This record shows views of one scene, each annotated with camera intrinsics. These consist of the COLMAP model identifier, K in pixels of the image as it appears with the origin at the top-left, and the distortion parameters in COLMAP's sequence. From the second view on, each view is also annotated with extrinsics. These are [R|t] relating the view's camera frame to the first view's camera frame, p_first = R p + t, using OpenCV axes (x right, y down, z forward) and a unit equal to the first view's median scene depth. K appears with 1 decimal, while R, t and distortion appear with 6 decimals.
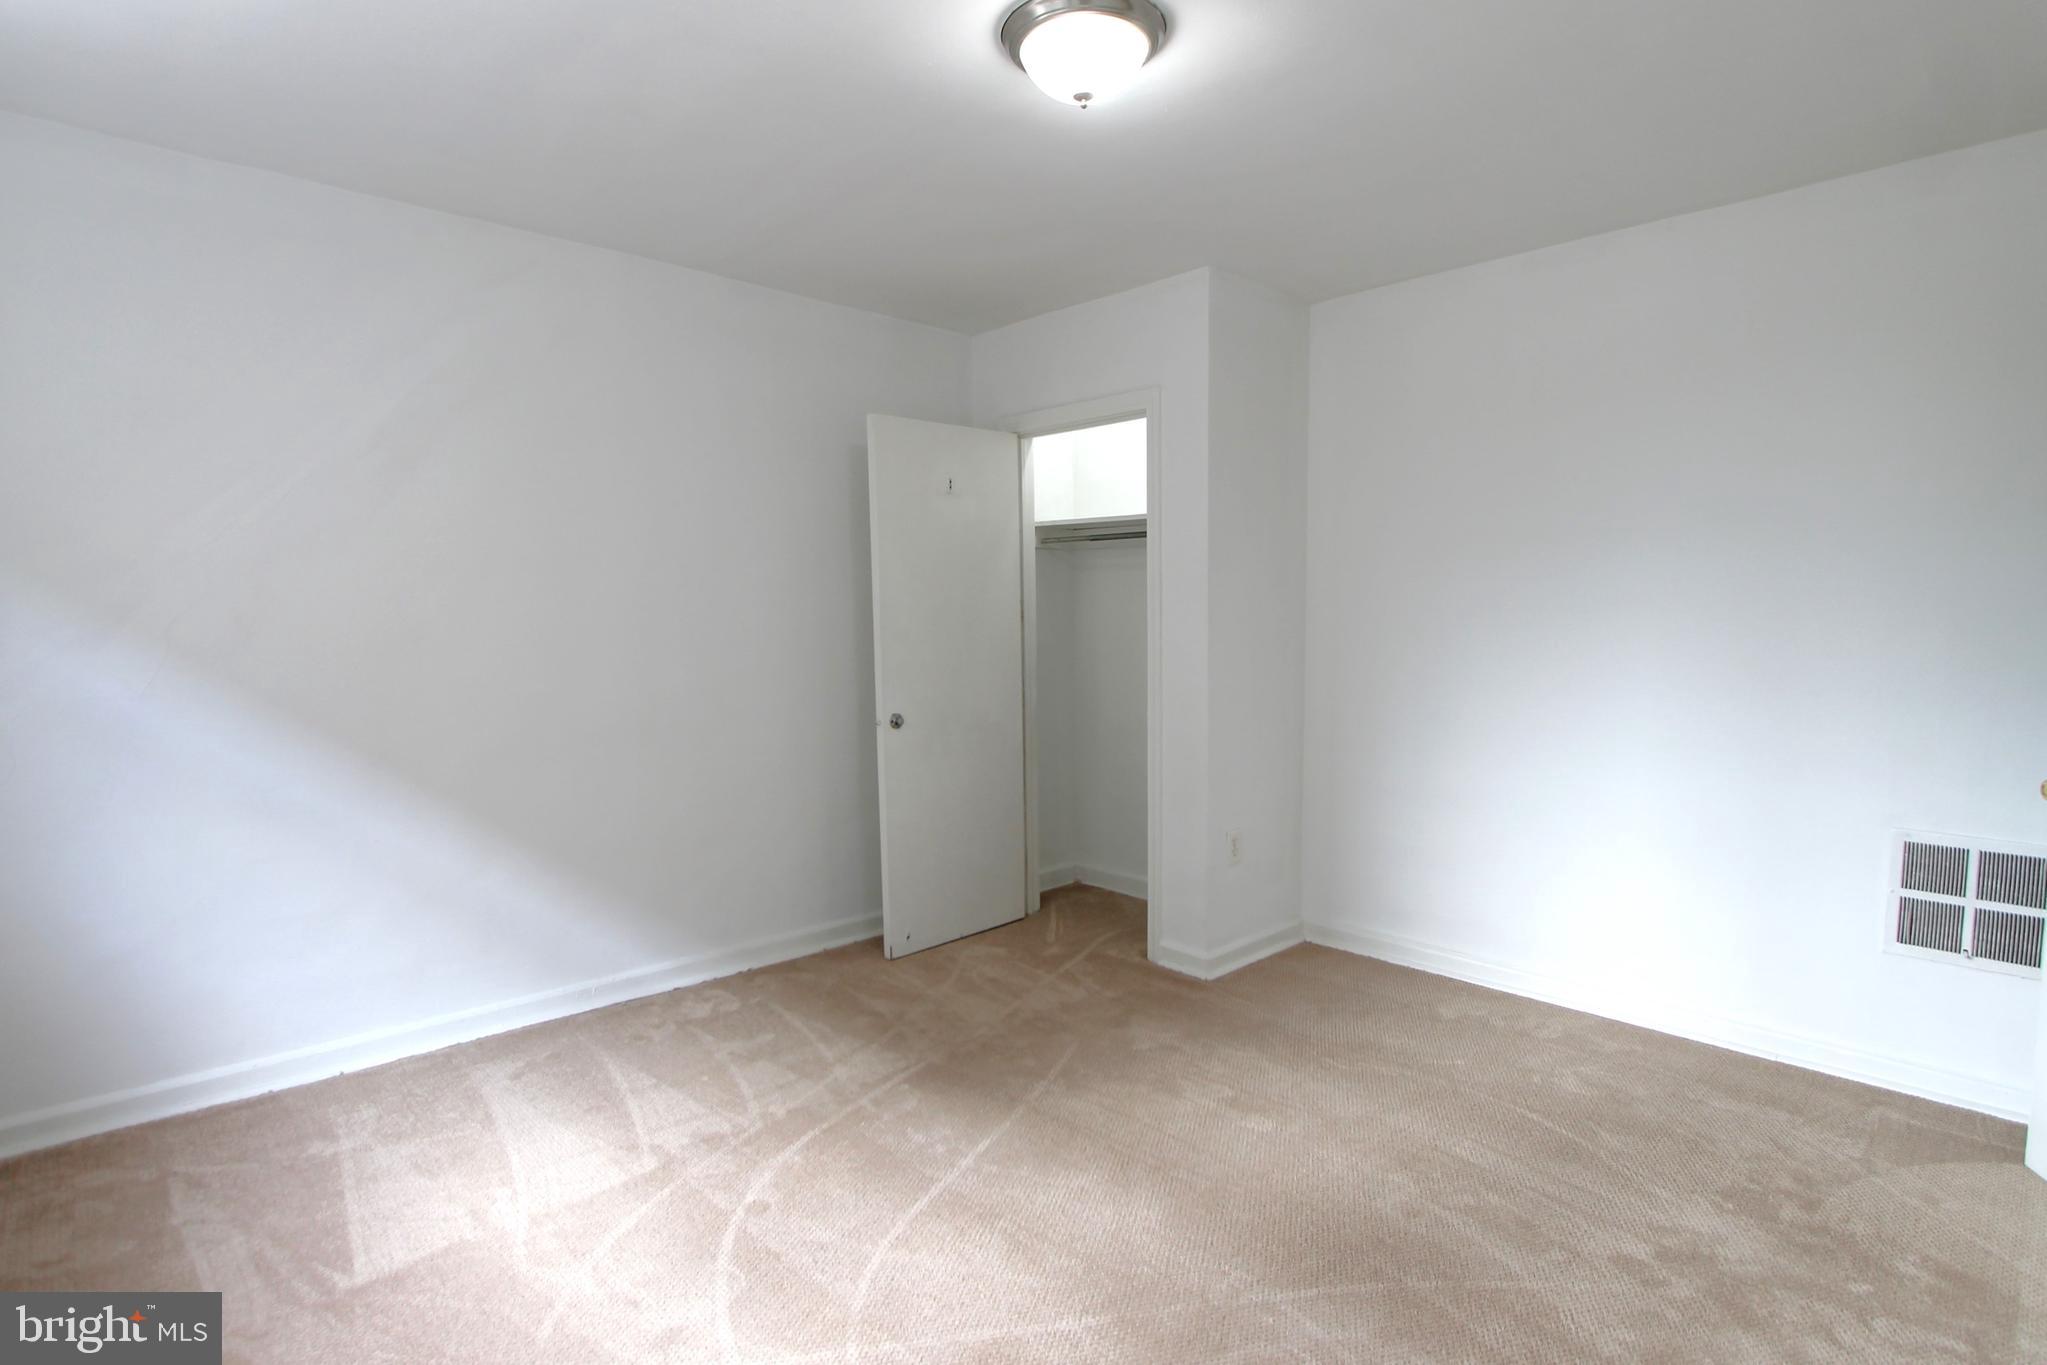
lens RADIAL K [[1008.2, 0, 1011.9], [0, 1008.2, 701.2], [0, 0, 1]] dist [-0.019321, 0.000443]
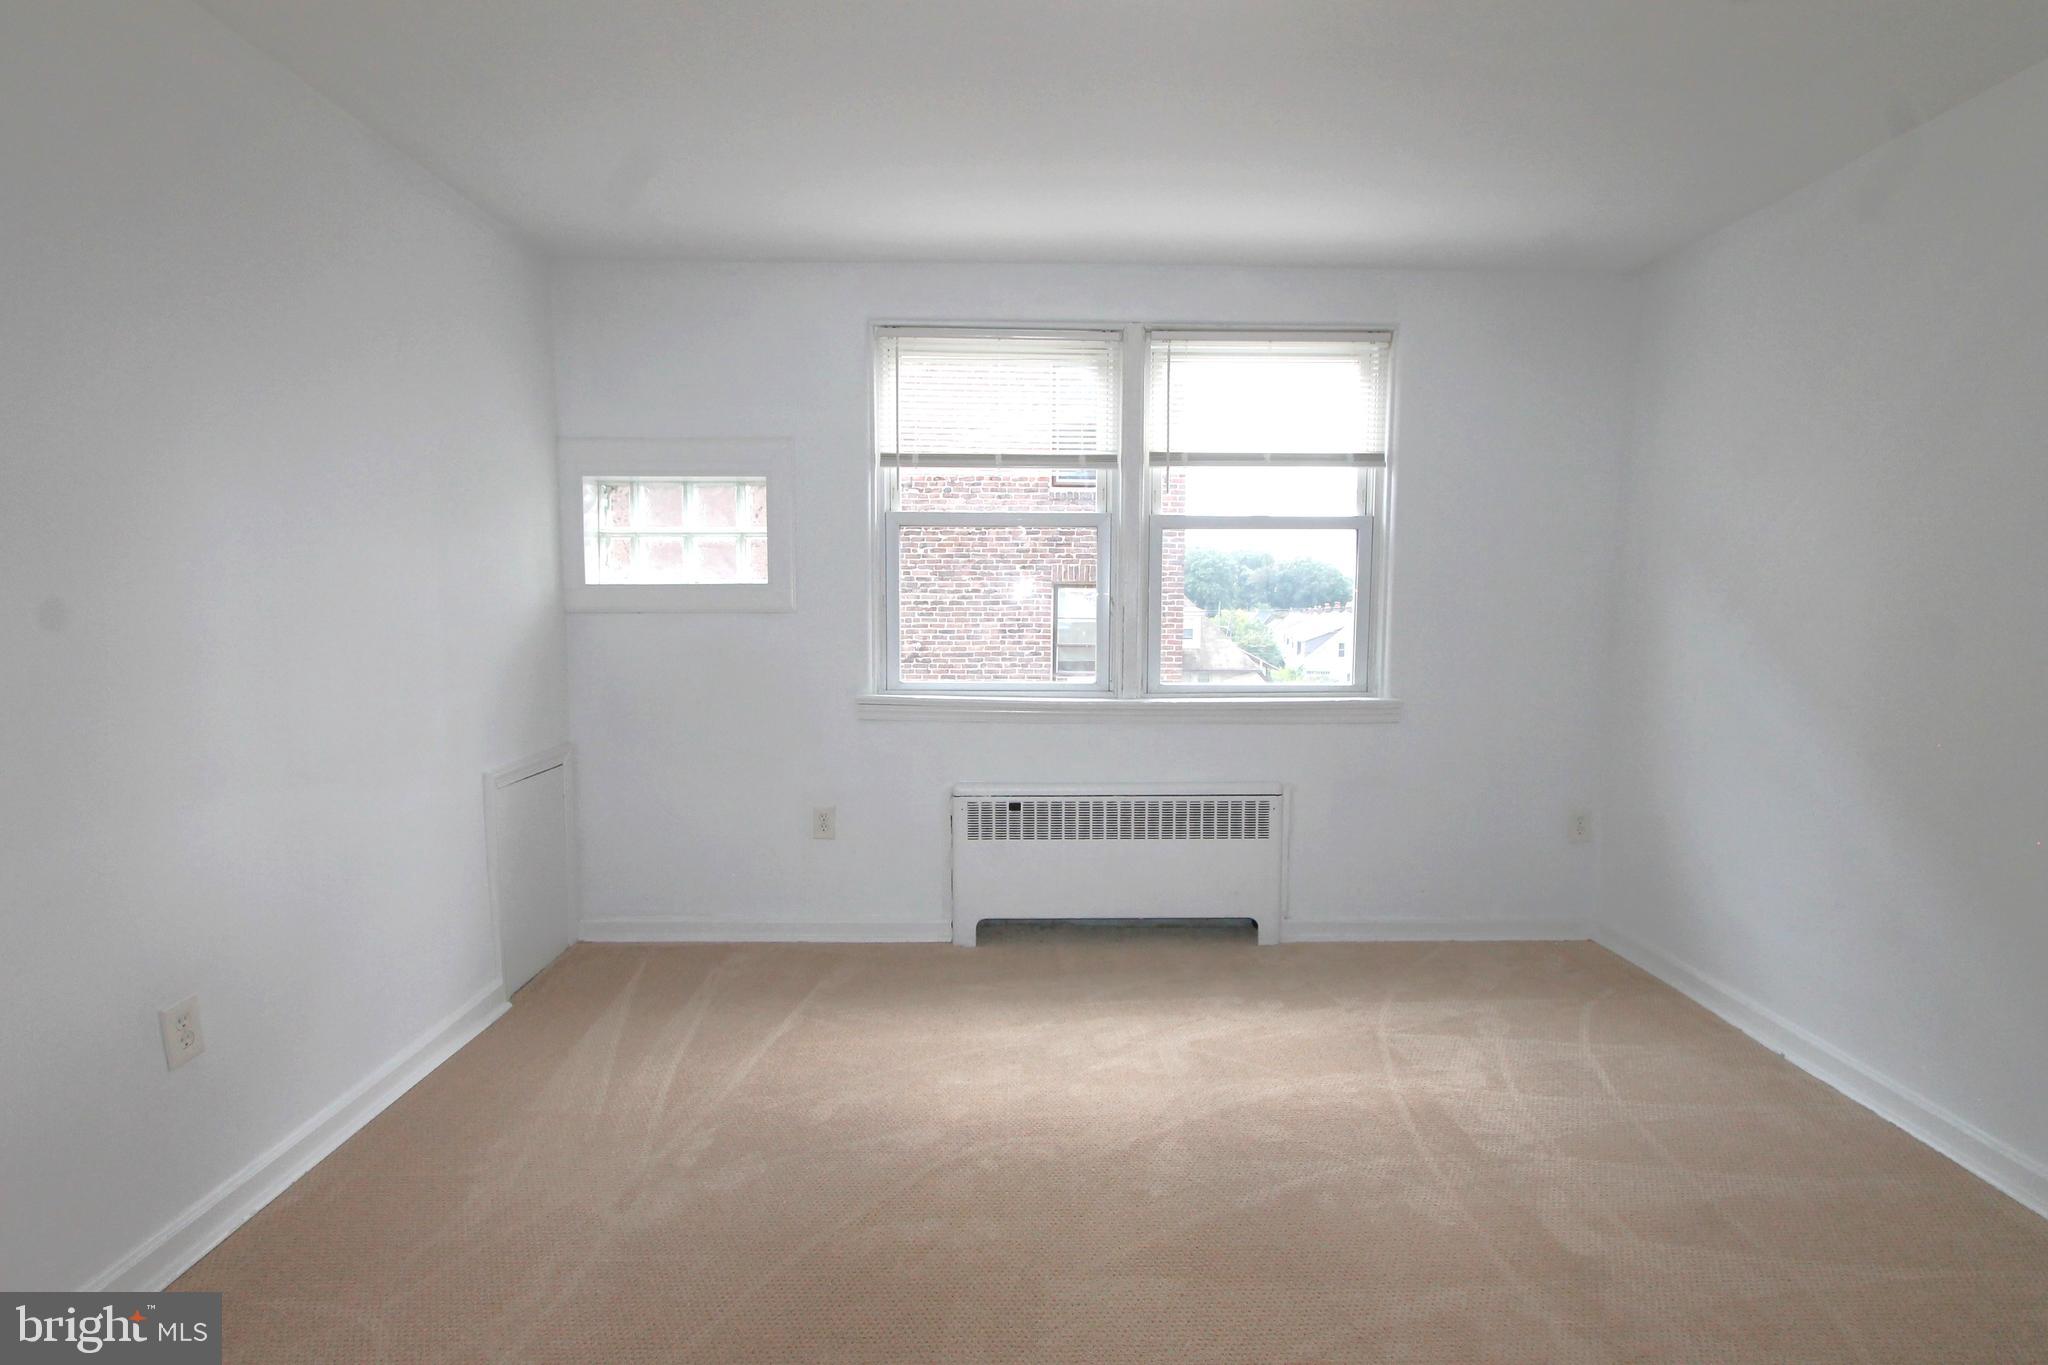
lens RADIAL K [[966.7, 0, 1046.2], [0, 966.7, 701.3], [0, 0, 1]] dist [-0.015441, 0.000724]
pose [[-0.689936, 0.069231, -0.720552, 0.428948], [-0.062462, 0.986009, 0.154544, -0.066051], [0.721171, 0.151633, -0.675959, 0.916267]]
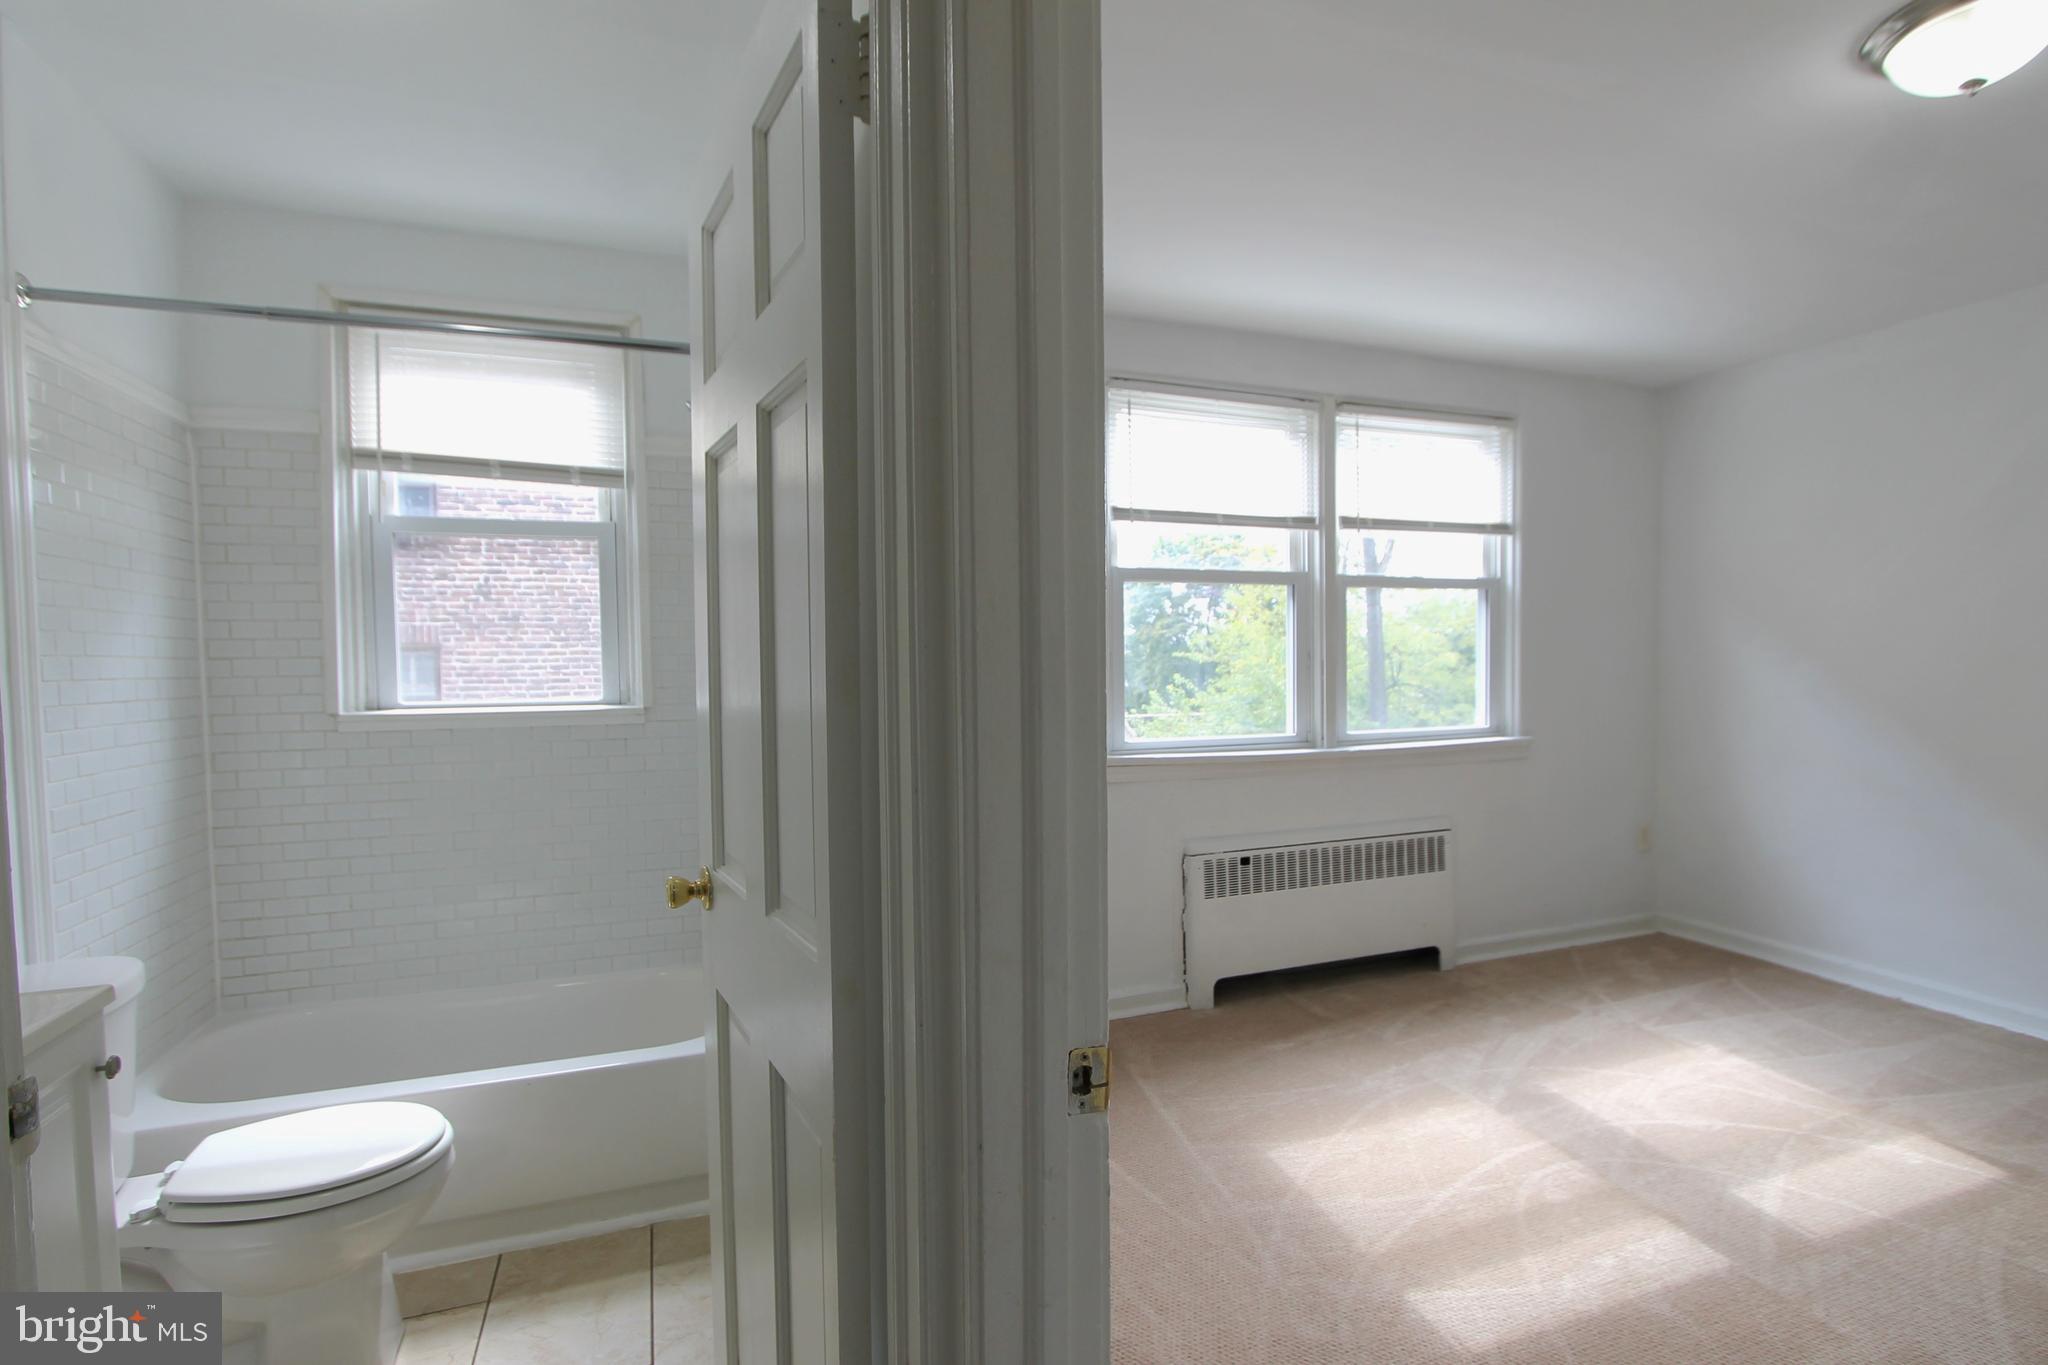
lens RADIAL K [[994.6, 0, 1021.1], [0, 994.6, 699.7], [0, 0, 1]] dist [-0.015623, 0.001897]
pose [[-0.399681, 0.047121, -0.915442, 0.792554], [-0.064025, 0.994804, 0.079159, -0.032771], [0.914415, 0.090250, -0.394588, 0.373286]]
